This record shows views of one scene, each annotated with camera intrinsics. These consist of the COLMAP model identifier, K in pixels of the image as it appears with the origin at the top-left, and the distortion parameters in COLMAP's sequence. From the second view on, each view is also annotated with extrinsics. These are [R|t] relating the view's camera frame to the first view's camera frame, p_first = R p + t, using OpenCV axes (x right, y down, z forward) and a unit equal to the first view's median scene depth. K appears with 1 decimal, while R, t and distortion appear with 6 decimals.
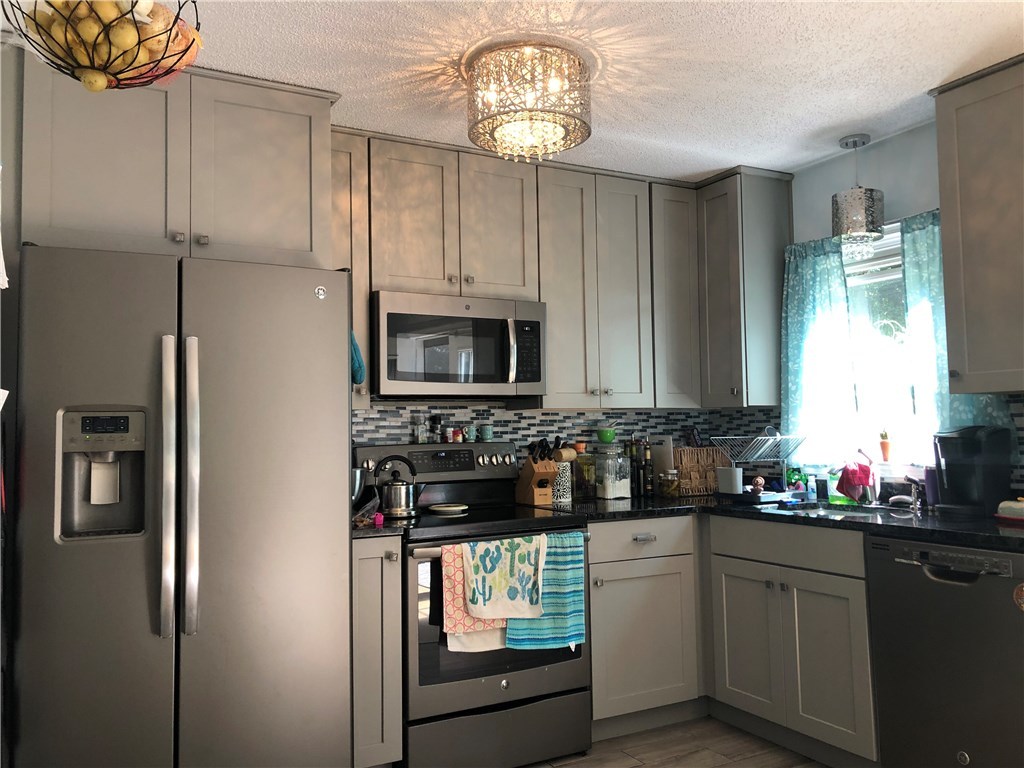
lens RADIAL K [[836.9, 0, 508.3], [0, 836.9, 377.0], [0, 0, 1]] dist [-0.008694, -0.020298]
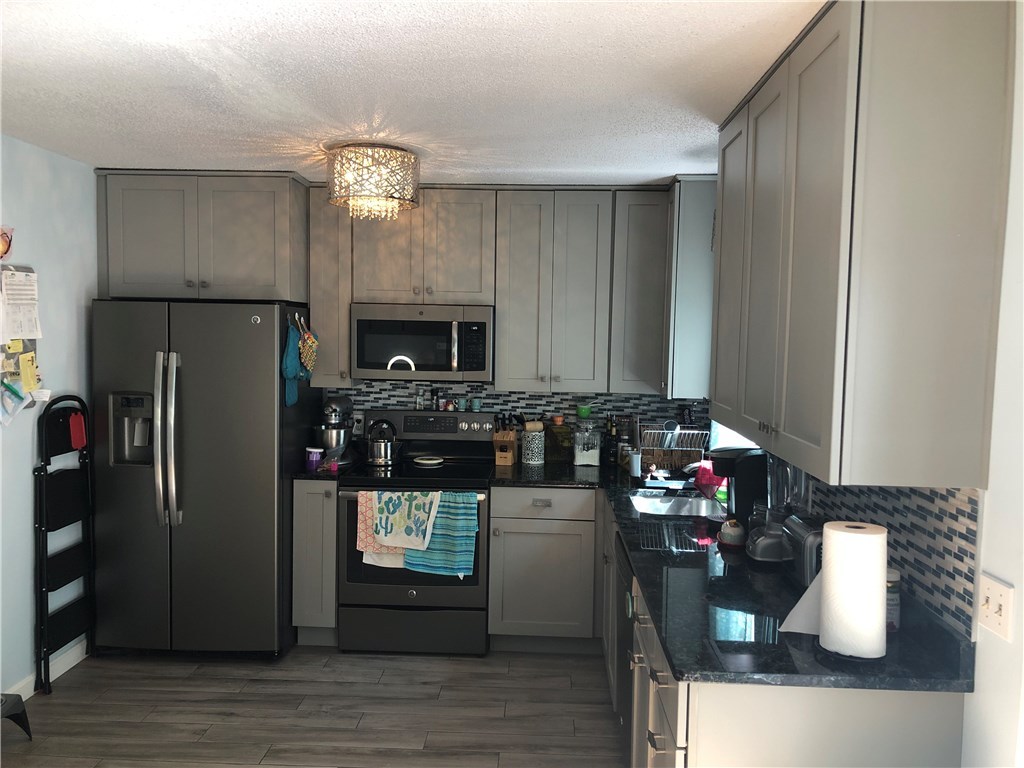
lens RADIAL K [[836.9, 0, 515.7], [0, 836.9, 387.5], [0, 0, 1]] dist [-0.008694, -0.020298]
pose [[0.860890, 0.068794, -0.504118, 0.750838], [-0.001345, 0.991121, 0.132955, -0.143394], [0.508789, -0.113781, 0.853339, -0.055453]]
